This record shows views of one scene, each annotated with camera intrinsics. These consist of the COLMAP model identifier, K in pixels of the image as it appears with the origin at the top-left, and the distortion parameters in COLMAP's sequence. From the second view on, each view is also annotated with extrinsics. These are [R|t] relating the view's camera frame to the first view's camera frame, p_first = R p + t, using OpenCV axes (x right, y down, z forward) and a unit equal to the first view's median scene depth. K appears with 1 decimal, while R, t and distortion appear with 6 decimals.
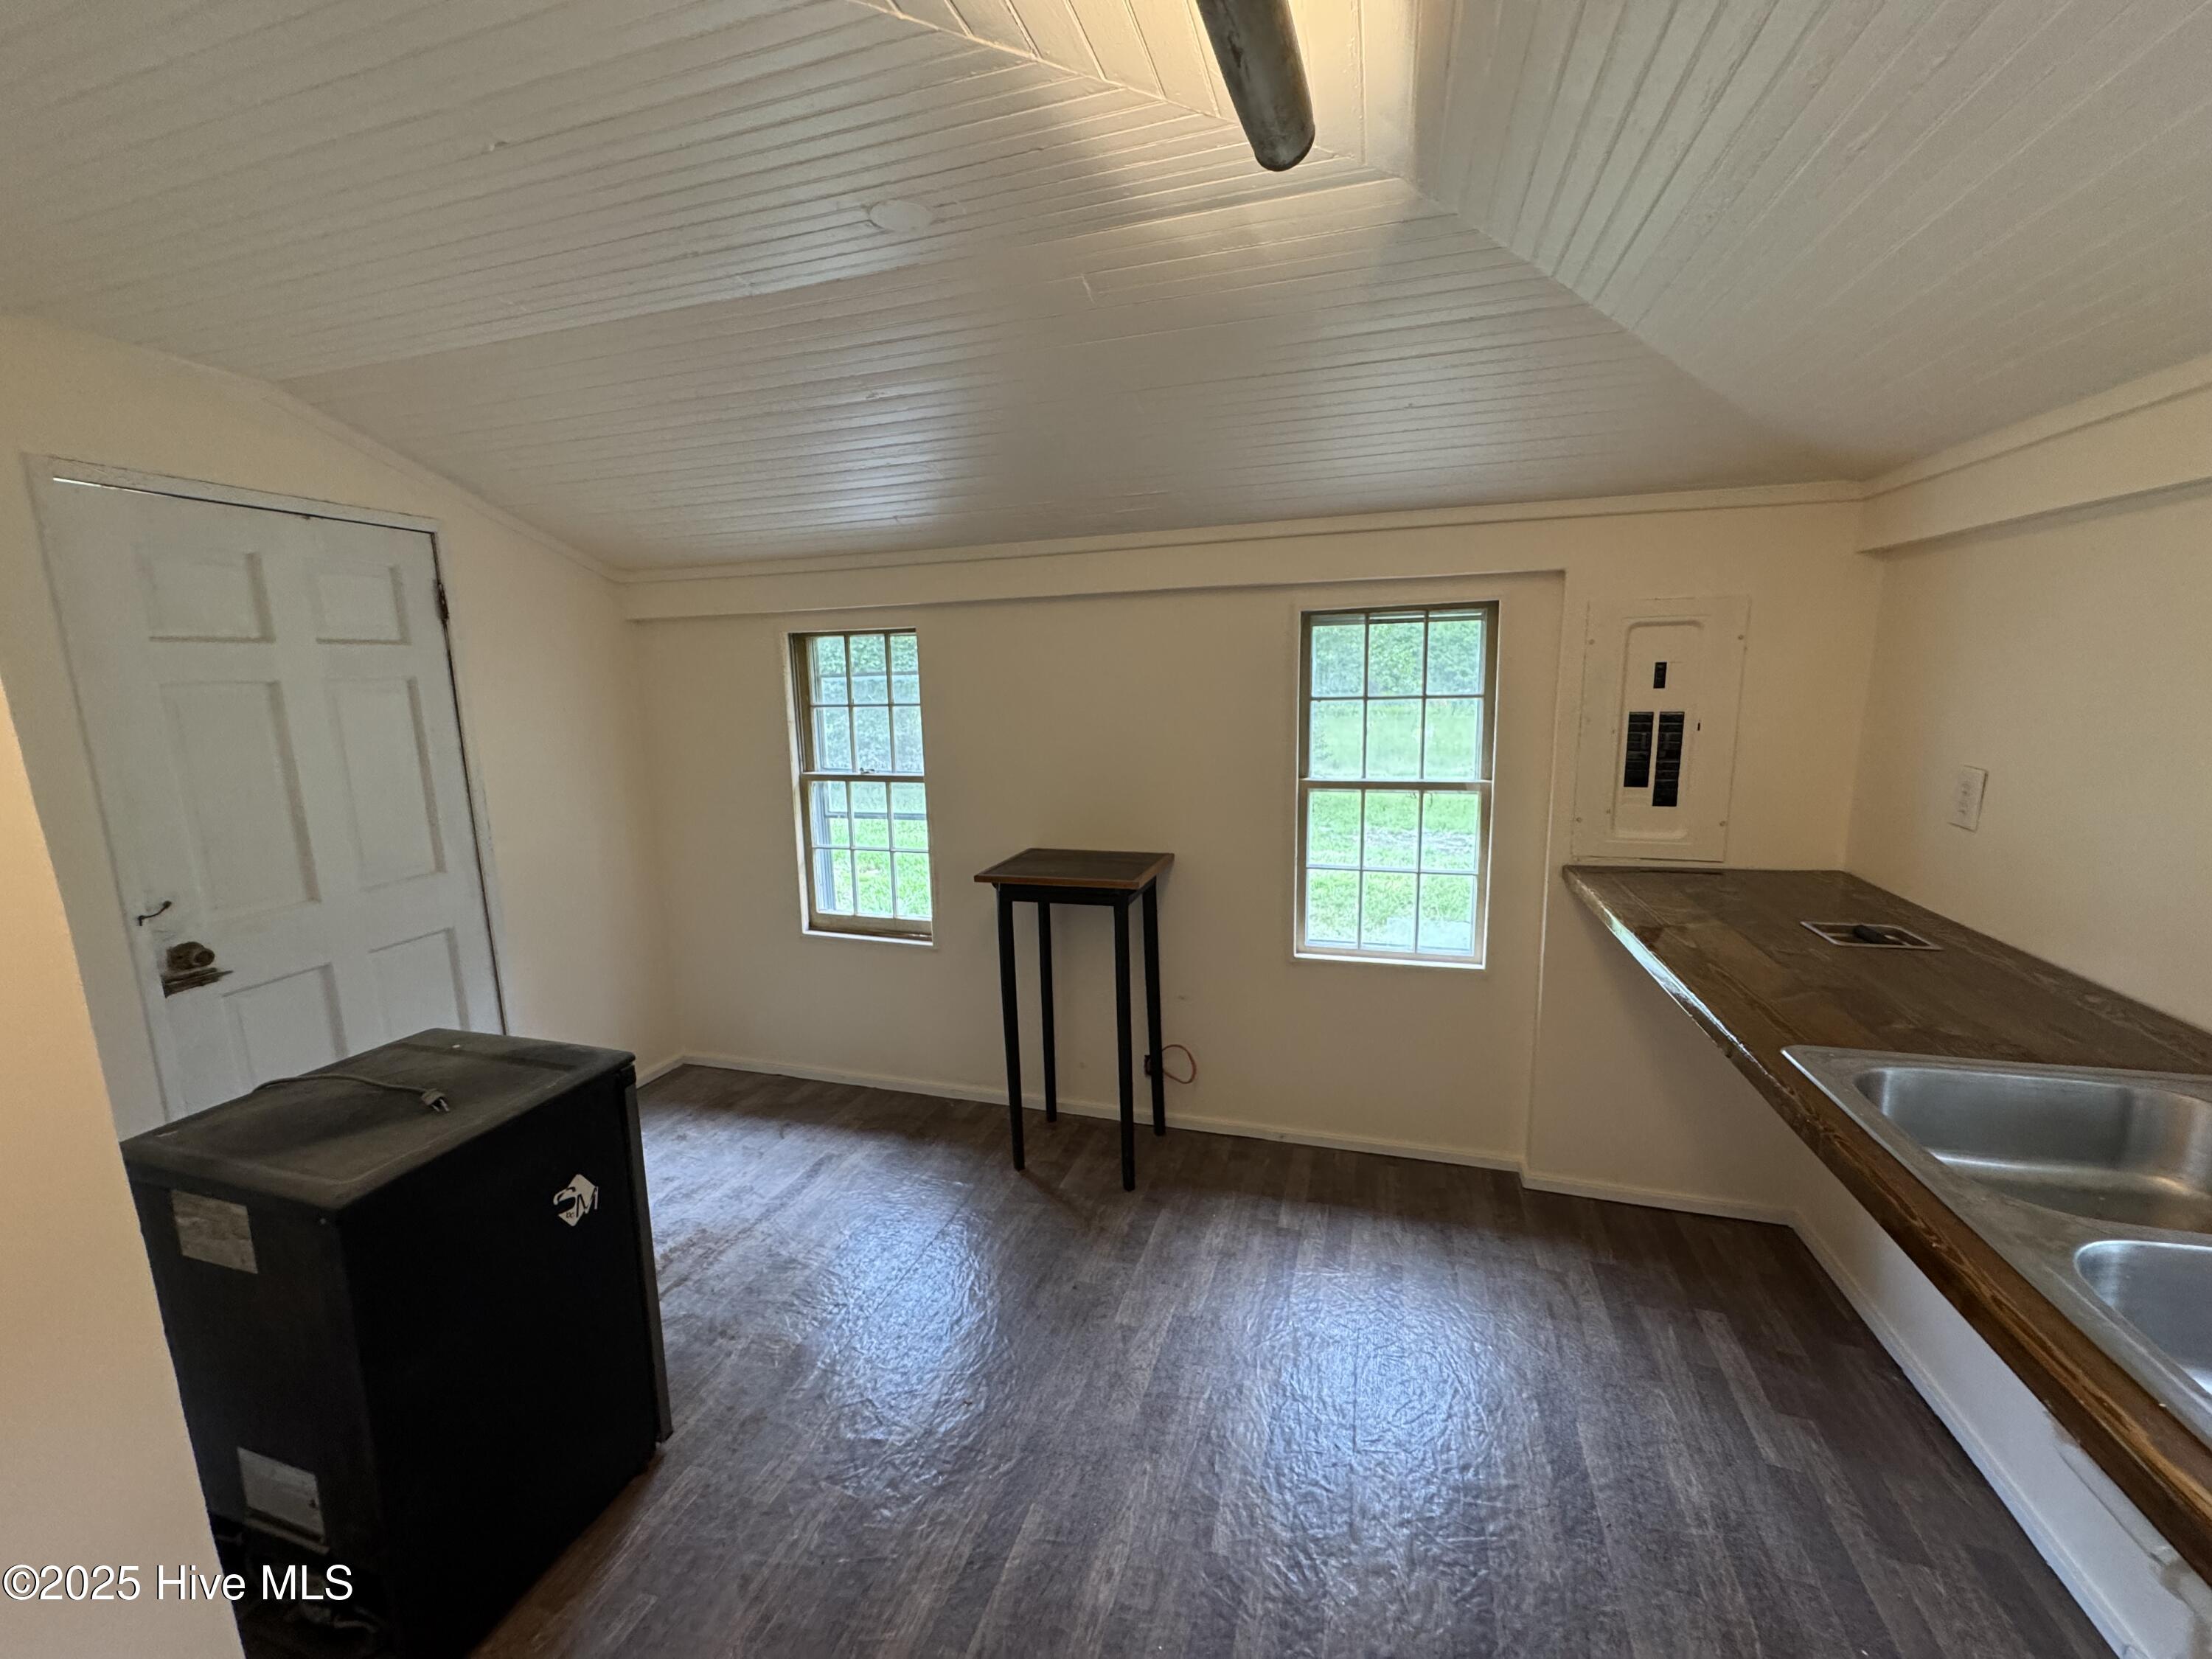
lens RADIAL K [[886.1, 0, 1099.9], [0, 886.1, 826.6], [0, 0, 1]] dist [0.000636, -0.000155]
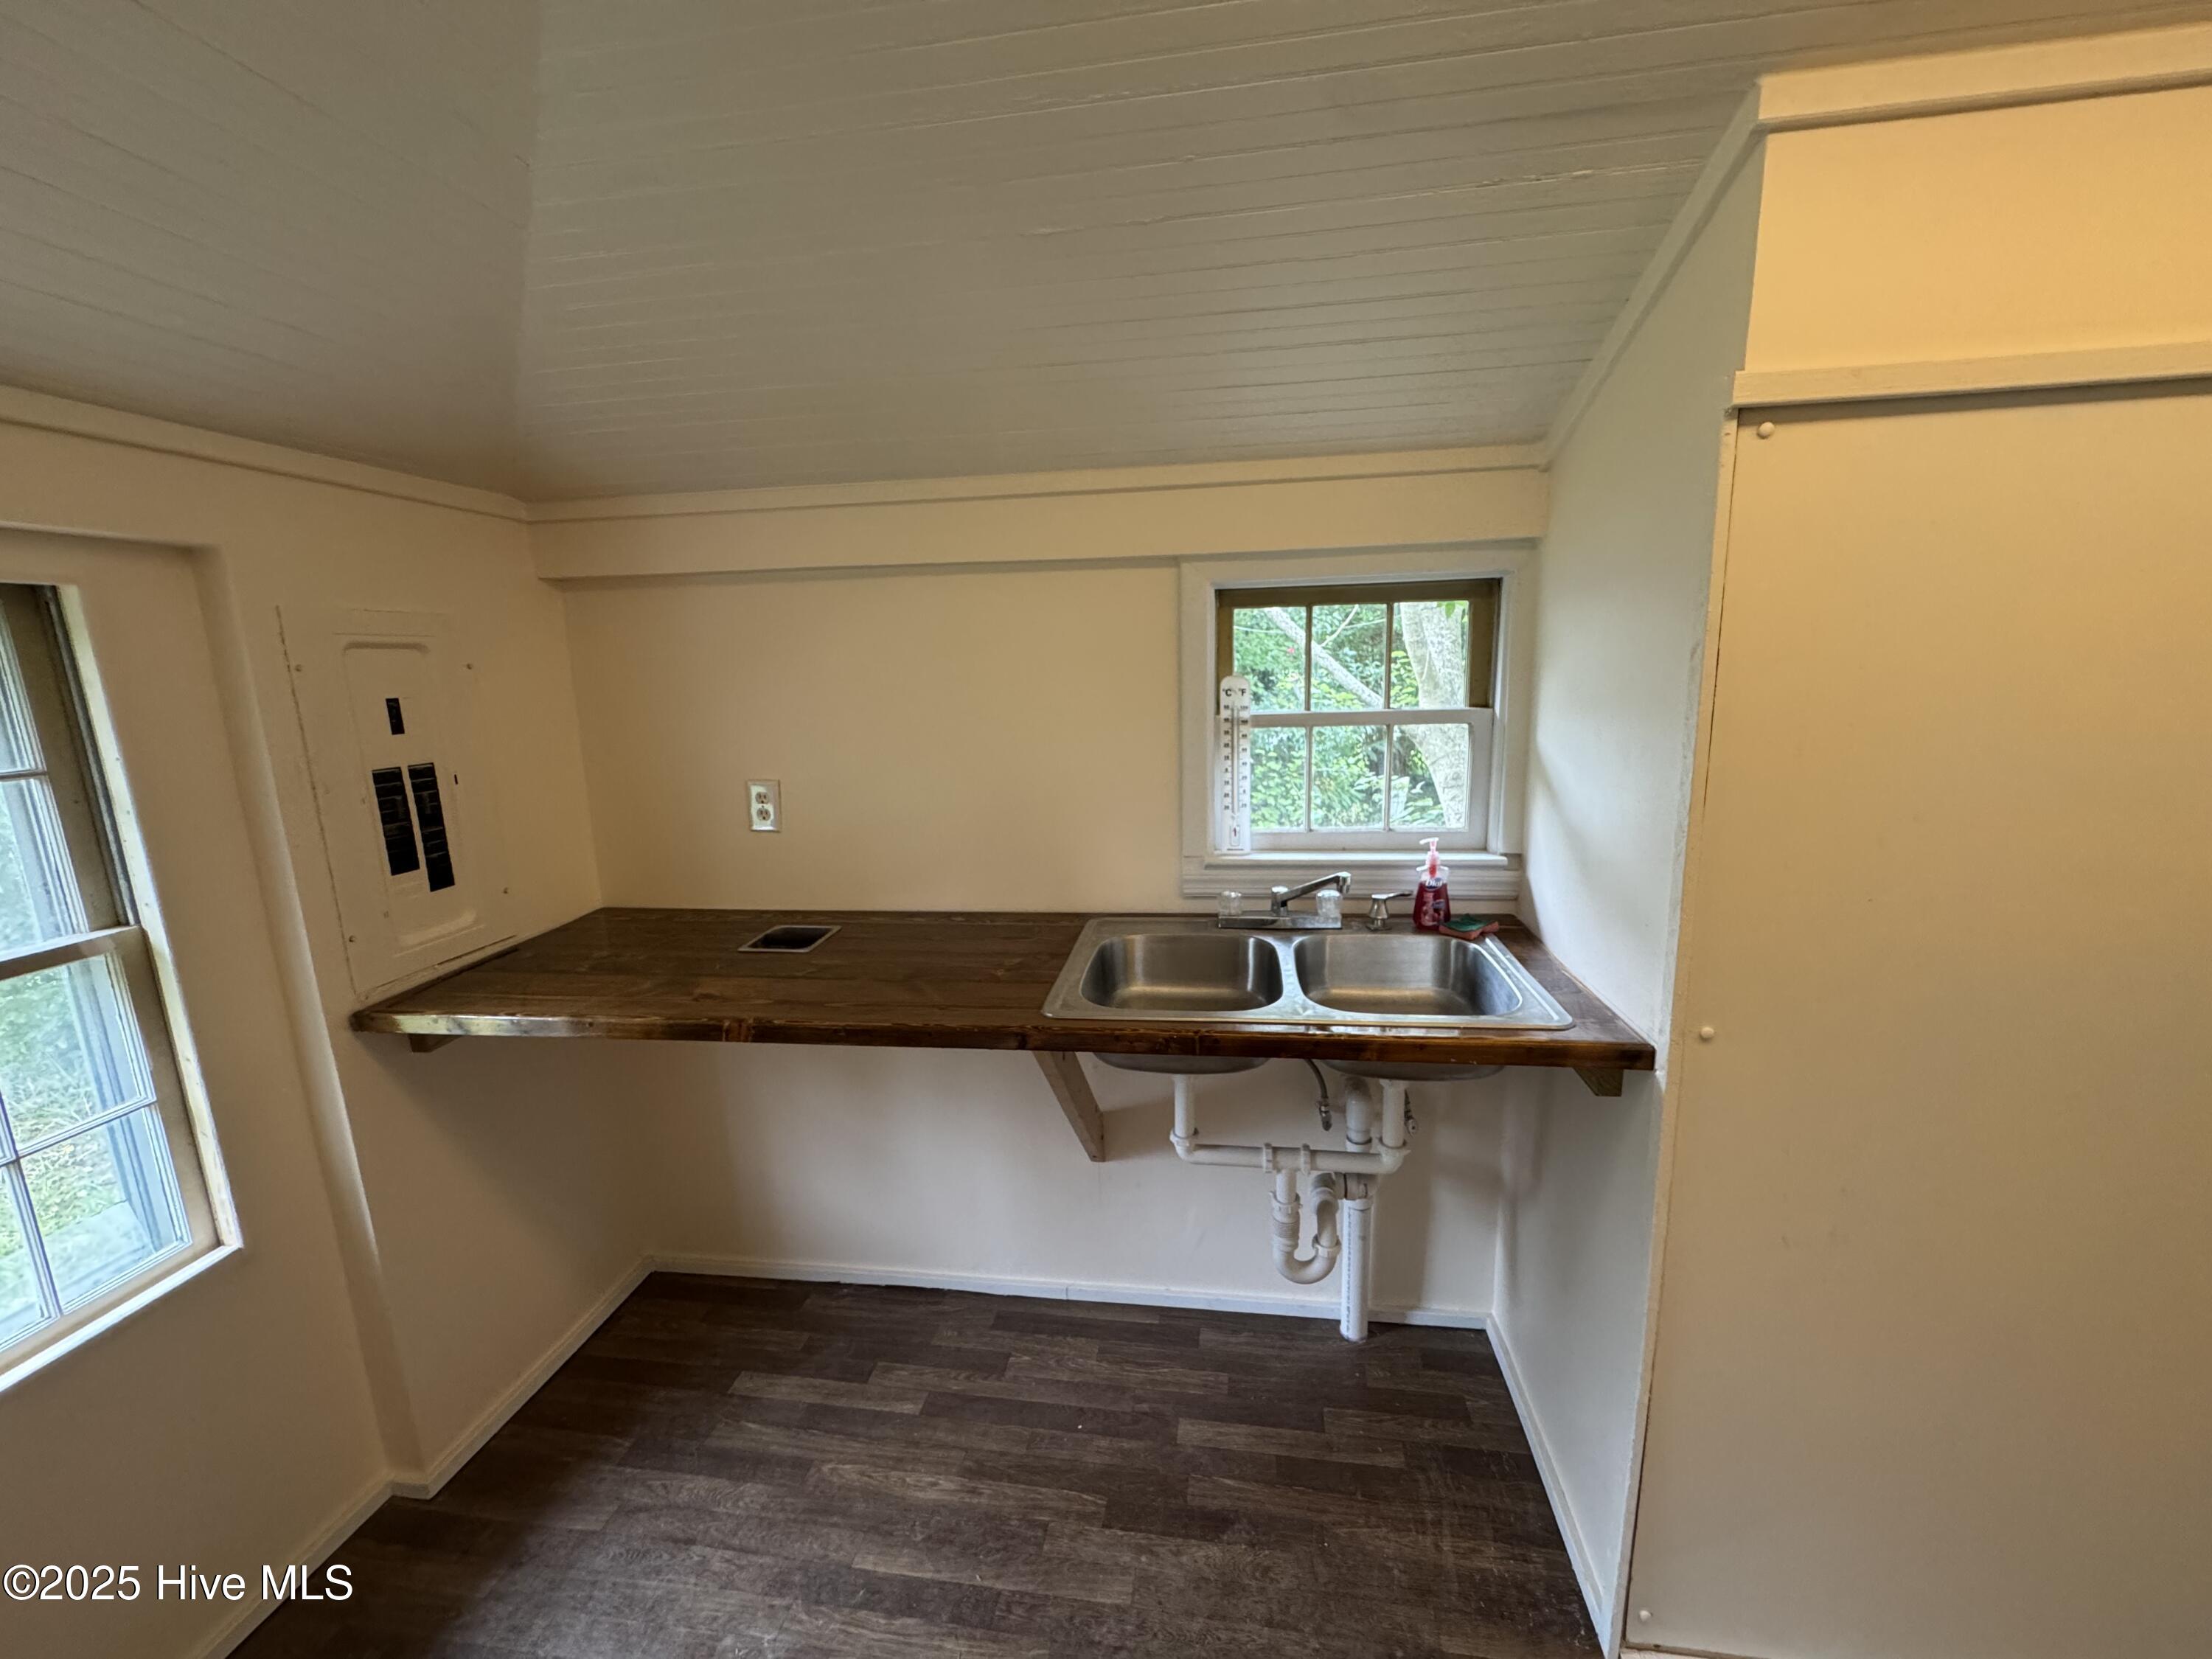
lens RADIAL K [[886.1, 0, 1095.3], [0, 886.1, 833.7], [0, 0, 1]] dist [0.000636, -0.000155]
pose [[-0.149594, -0.157170, 0.976176, -0.170365], [0.205016, 0.960898, 0.186128, -0.093583], [-0.967259, 0.227975, -0.111522, 0.536289]]
